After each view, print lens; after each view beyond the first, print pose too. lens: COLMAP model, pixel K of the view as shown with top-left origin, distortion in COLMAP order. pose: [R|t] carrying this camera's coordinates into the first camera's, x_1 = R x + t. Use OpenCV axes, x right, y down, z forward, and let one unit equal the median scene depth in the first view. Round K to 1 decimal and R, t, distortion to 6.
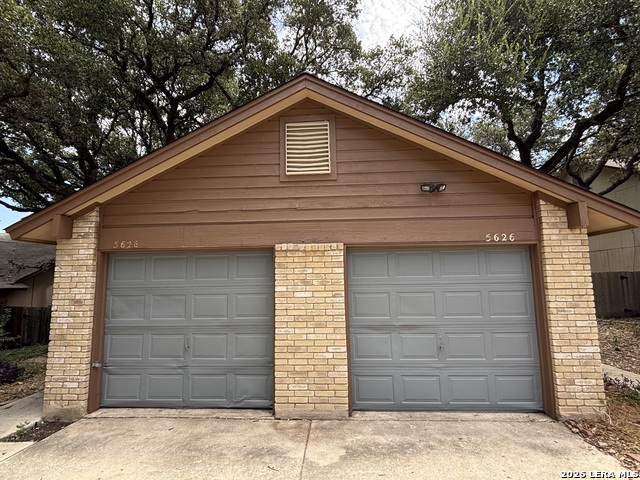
lens RADIAL K [[337.3, 0, 319.5], [0, 337.3, 243.5], [0, 0, 1]] dist [0.002514, -0.001523]
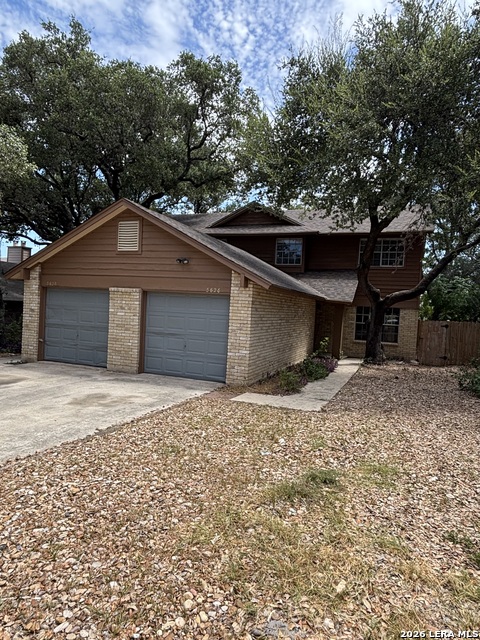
lens RADIAL K [[392.9, 0, 239.7], [0, 392.9, 318.2], [0, 0, 1]] dist [-0.008621, -0.001215]
pose [[0.955686, 0.069903, -0.285967, 1.250907], [-0.027451, 0.988328, 0.149849, -0.184251], [0.293104, -0.135358, 0.946450, -0.965127]]
